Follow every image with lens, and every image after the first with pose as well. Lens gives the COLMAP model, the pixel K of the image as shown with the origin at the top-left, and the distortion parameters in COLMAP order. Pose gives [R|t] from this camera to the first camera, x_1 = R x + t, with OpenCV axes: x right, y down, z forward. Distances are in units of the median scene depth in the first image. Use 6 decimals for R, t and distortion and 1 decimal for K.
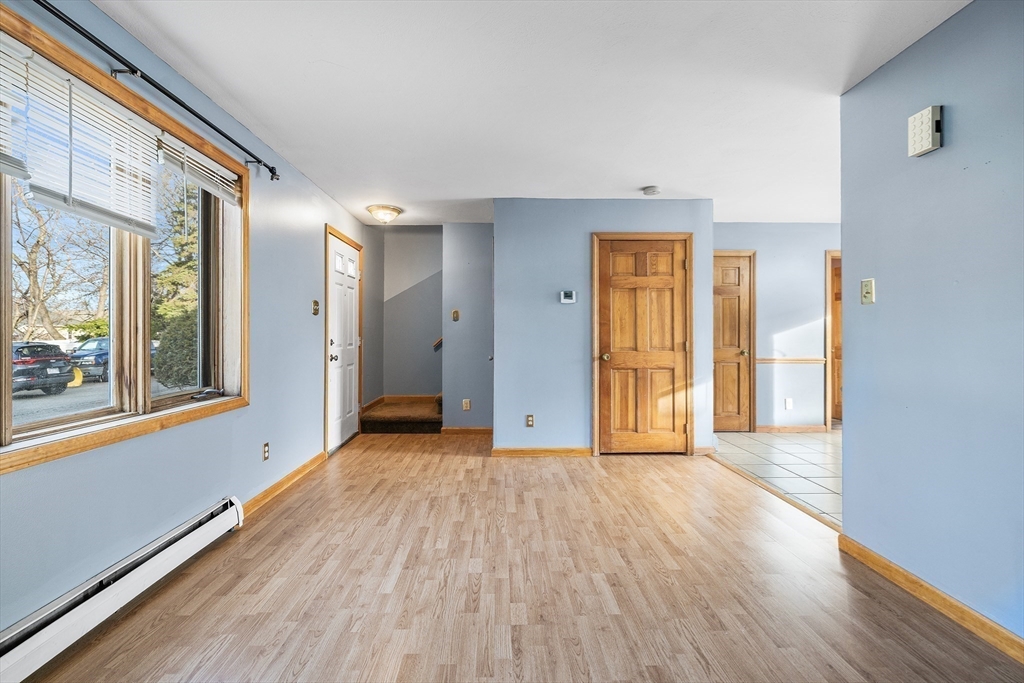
lens RADIAL K [[431.4, 0, 510.7], [0, 431.4, 334.9], [0, 0, 1]] dist [-0.003555, 0.000553]
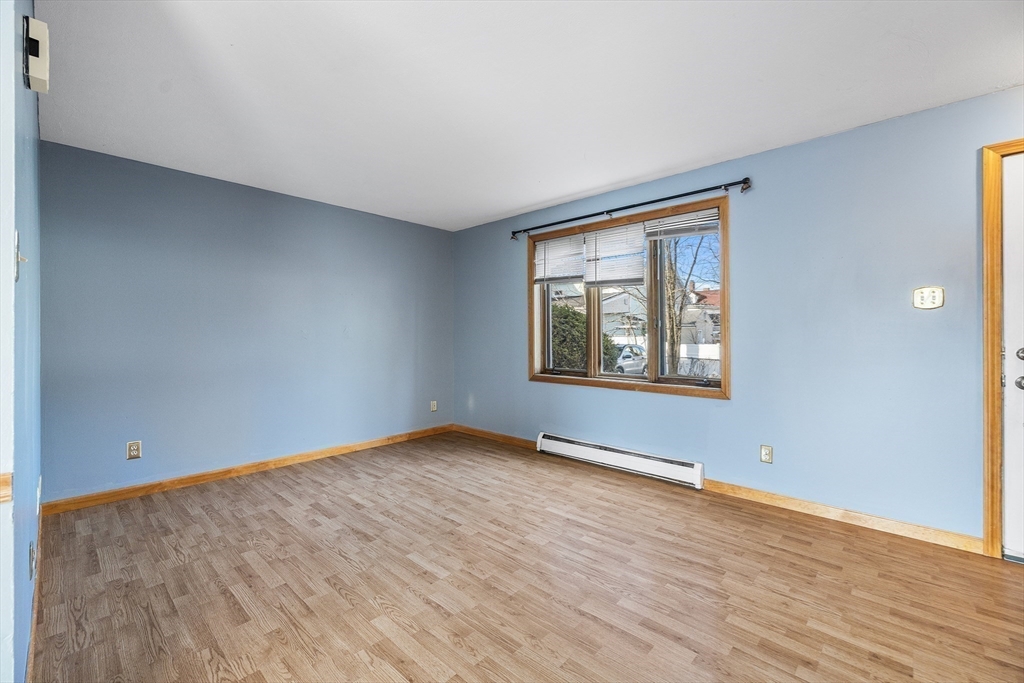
lens RADIAL K [[431.4, 0, 510.5], [0, 431.4, 337.1], [0, 0, 1]] dist [-0.003555, 0.000553]
pose [[-0.696024, 0.003408, -0.718010, 0.772075], [-0.001085, 0.999983, 0.005798, -0.012504], [0.718017, 0.004814, -0.696008, 1.702987]]
